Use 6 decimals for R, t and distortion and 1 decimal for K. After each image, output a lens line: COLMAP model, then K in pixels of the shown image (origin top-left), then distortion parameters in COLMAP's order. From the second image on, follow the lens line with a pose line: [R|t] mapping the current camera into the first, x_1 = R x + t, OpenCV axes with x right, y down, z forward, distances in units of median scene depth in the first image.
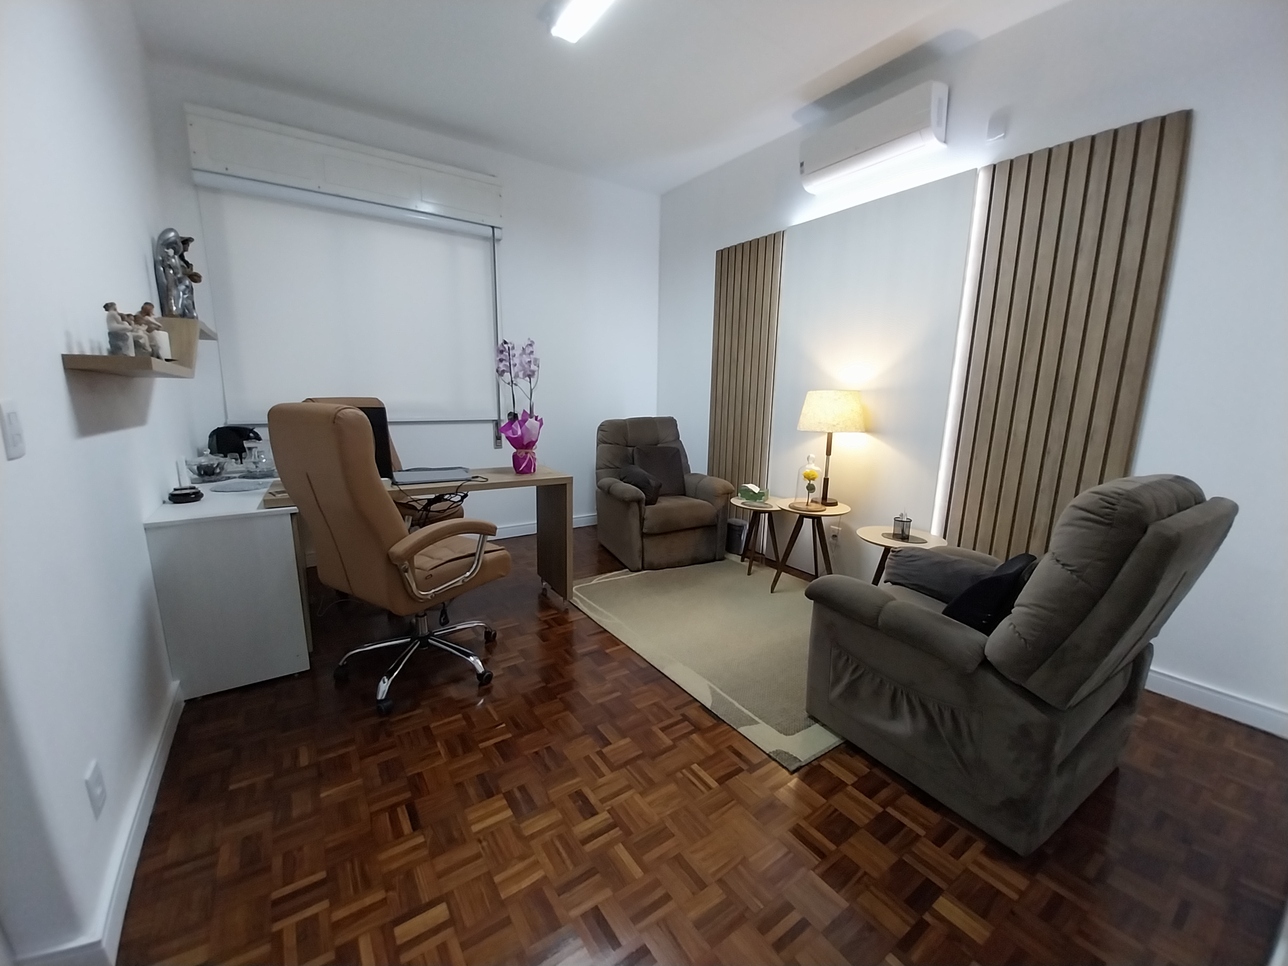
lens RADIAL K [[508.8, 0, 644.0], [0, 508.8, 483.0], [0, 0, 1]] dist [0.030625, -0.021615]
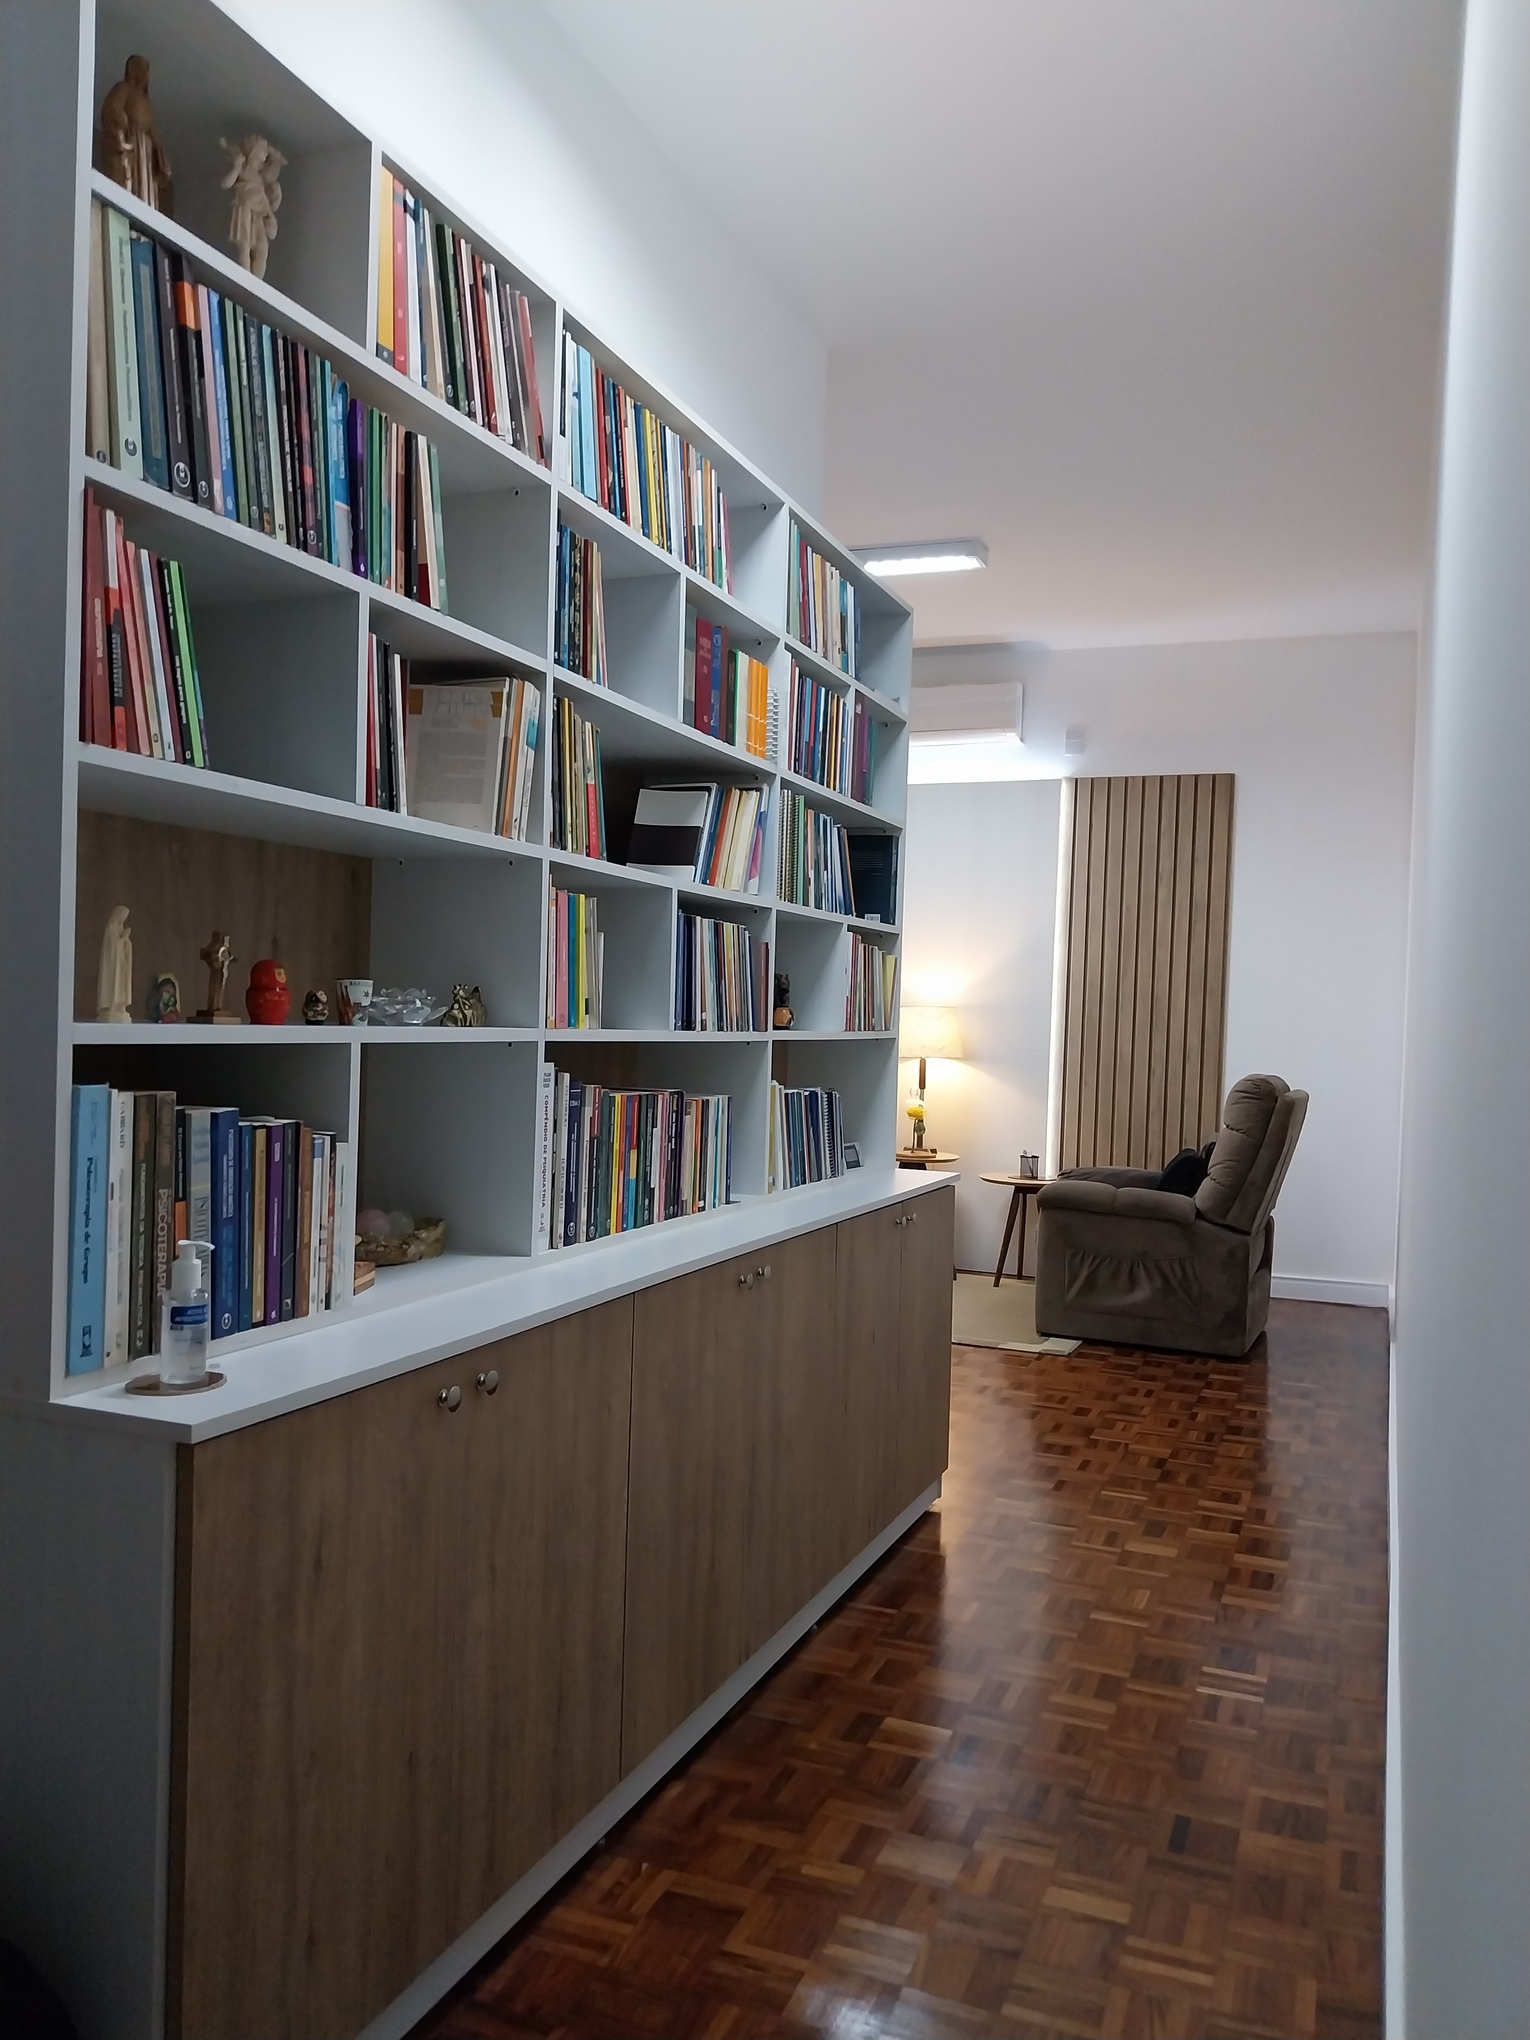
lens RADIAL K [[1530.9, 0, 765.0], [0, 1530.9, 1020.0], [0, 0, 1]] dist [0.131792, -0.000051]
pose [[0.833955, 0.004298, 0.551816, -1.742373], [0.083638, 0.987433, -0.134092, 0.208782], [-0.545458, 0.157980, 0.823115, -1.238380]]
